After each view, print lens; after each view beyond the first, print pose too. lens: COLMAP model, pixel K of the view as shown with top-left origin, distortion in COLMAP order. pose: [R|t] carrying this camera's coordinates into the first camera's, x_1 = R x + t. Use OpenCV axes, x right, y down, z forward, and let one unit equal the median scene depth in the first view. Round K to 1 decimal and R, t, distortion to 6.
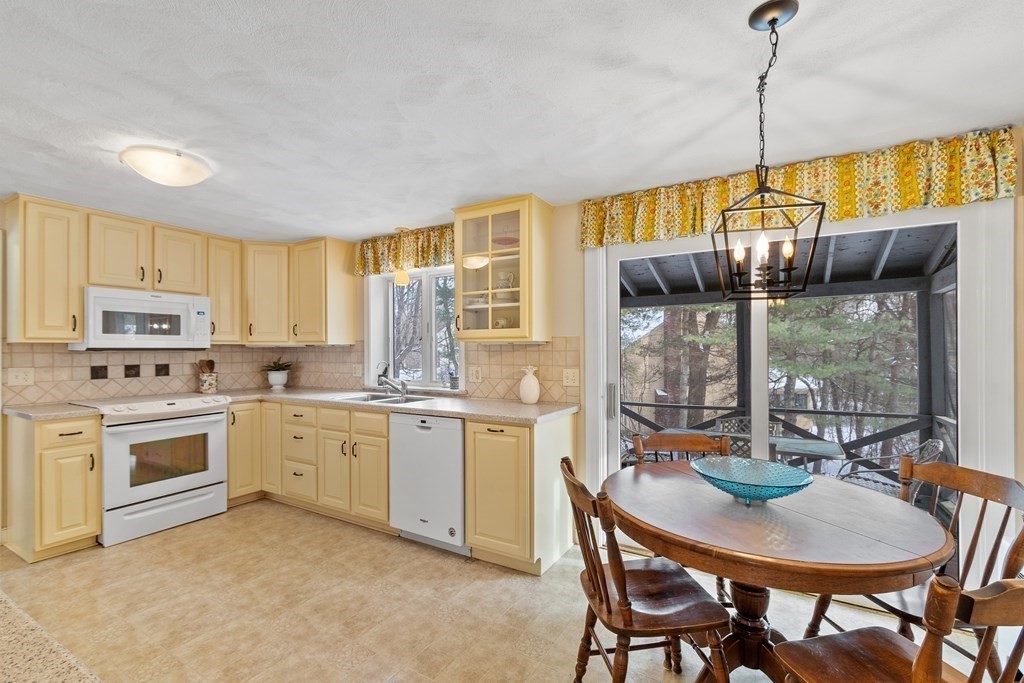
lens RADIAL K [[450.3, 0, 505.0], [0, 450.3, 348.5], [0, 0, 1]] dist [-0.001213, -0.000127]
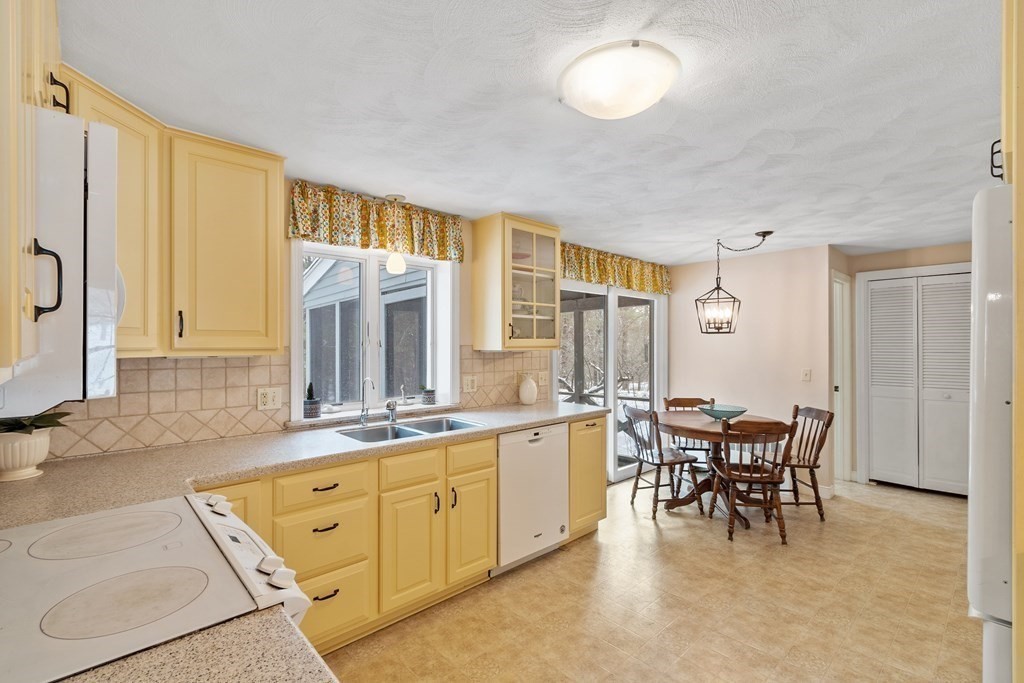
lens RADIAL K [[458.7, 0, 501.7], [0, 458.7, 341.0], [0, 0, 1]] dist [-0.001575, 0.000403]
pose [[0.287051, 0.006006, 0.957897, -0.970808], [-0.003889, 0.999979, -0.005104, -0.027783], [-0.957907, -0.002260, 0.287068, 0.663953]]
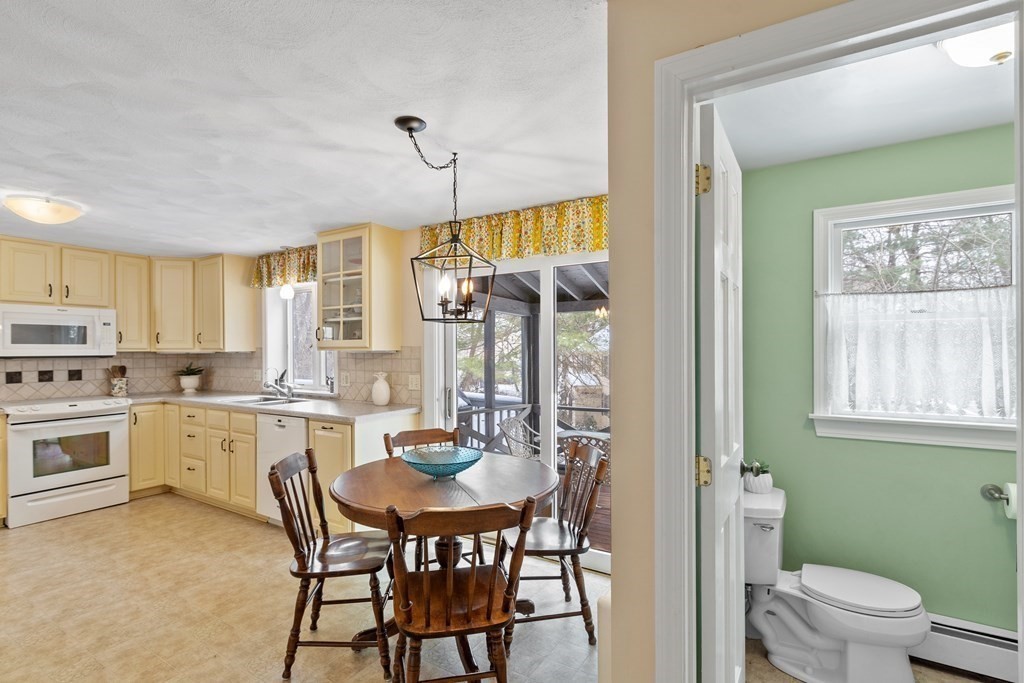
lens RADIAL K [[487.3, 0, 504.7], [0, 487.3, 349.1], [0, 0, 1]] dist [-0.001809, -0.001235]
pose [[0.999804, -0.000987, -0.019790, 0.352153], [0.001005, 0.999999, 0.000895, -0.017699], [0.019790, -0.000914, 0.999804, -0.193676]]
